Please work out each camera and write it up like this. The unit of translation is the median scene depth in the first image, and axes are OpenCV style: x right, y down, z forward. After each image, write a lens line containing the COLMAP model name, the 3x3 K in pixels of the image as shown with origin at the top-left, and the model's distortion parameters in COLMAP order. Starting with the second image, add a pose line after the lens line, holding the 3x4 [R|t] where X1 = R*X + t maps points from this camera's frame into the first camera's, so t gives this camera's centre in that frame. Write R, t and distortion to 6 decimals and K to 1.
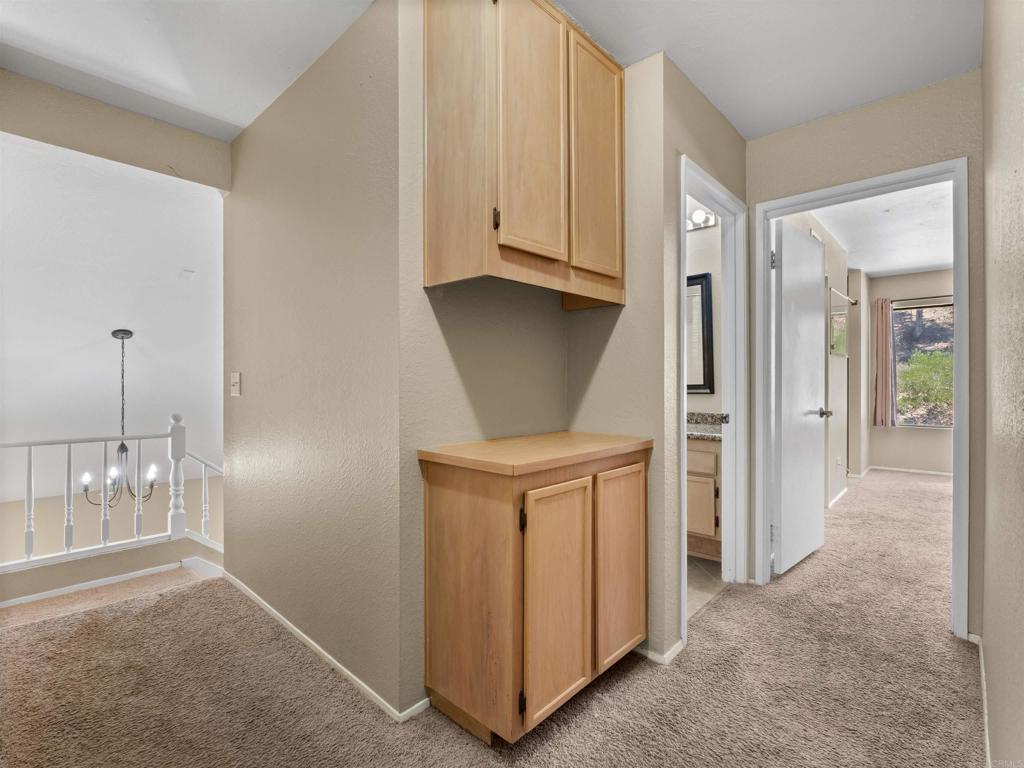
lens RADIAL K [[493.1, 0, 512.5], [0, 493.1, 383.0], [0, 0, 1]] dist [-0.013478, 0.000063]
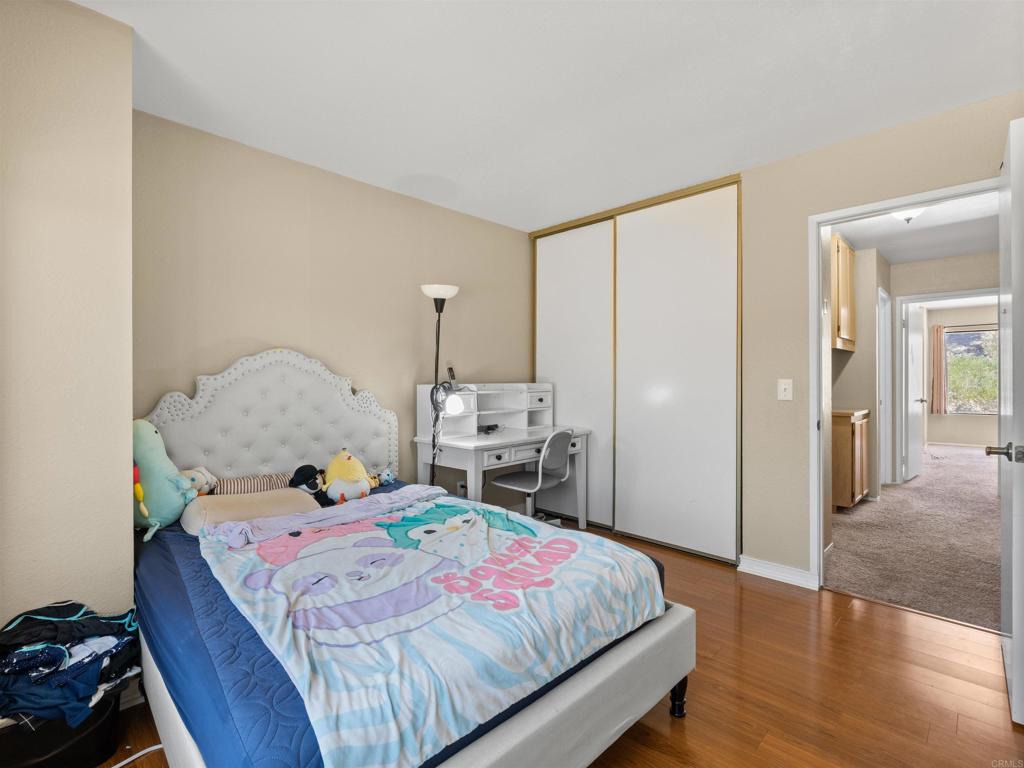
lens RADIAL K [[493.1, 0, 511.9], [0, 493.1, 378.9], [0, 0, 1]] dist [-0.013478, 0.000063]
pose [[0.999642, -0.000640, -0.026747, -1.027250], [0.000480, 0.999982, -0.005983, -0.013777], [0.026750, 0.005968, 0.999624, -1.051744]]
